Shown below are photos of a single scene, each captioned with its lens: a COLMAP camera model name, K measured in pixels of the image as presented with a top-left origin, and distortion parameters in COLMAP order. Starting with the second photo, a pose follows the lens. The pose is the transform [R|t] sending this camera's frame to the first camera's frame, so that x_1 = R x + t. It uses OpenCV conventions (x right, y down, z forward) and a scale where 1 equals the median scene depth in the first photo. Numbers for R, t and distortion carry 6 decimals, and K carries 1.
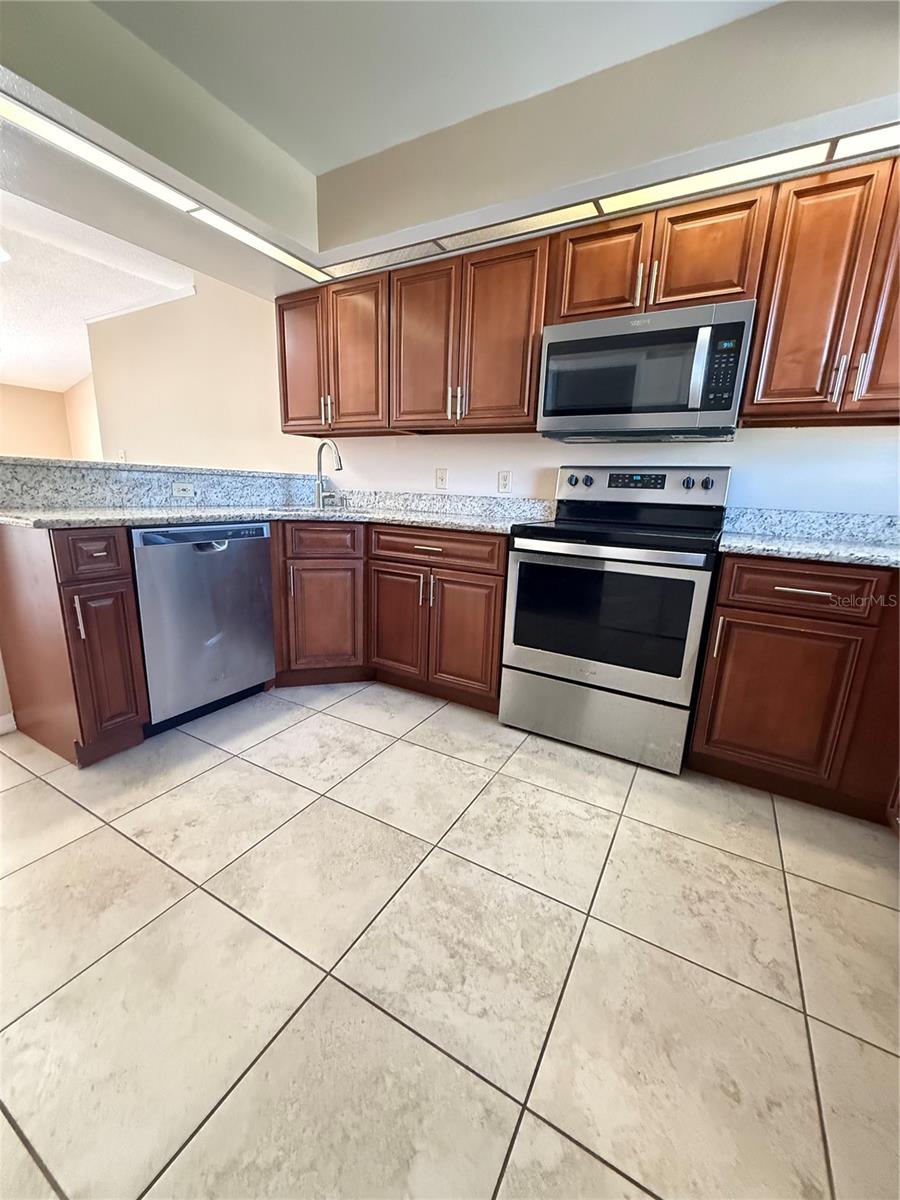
lens RADIAL K [[480.8, 0, 450.0], [0, 480.8, 600.0], [0, 0, 1]] dist [-0.000120, -0.000228]
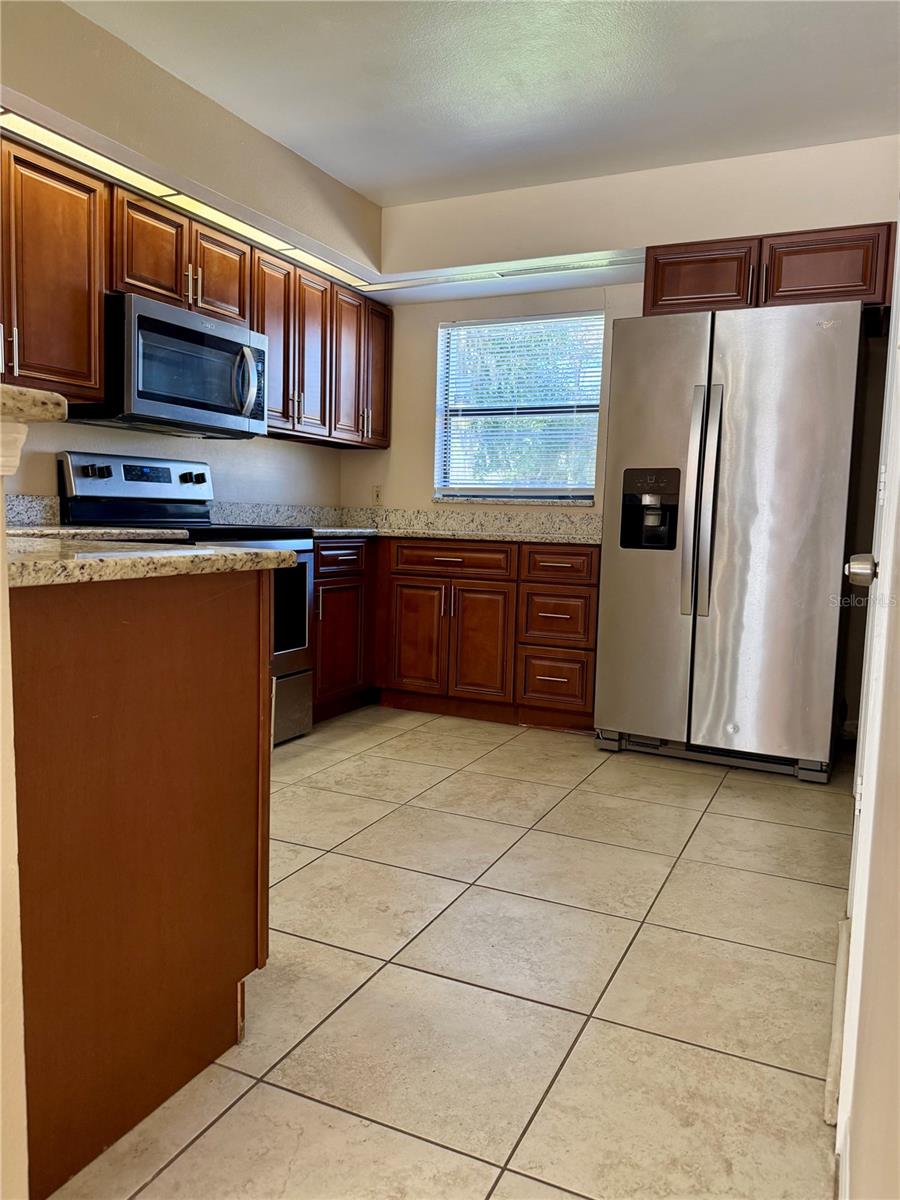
lens RADIAL K [[882.5, 0, 450.0], [0, 882.5, 600.0], [0, 0, 1]] dist [0.065482, -0.066388]
pose [[-0.076241, -0.137206, 0.987604, -1.845268], [0.202682, 0.967675, 0.150084, -0.217999], [-0.976272, 0.211612, -0.045967, 0.814459]]
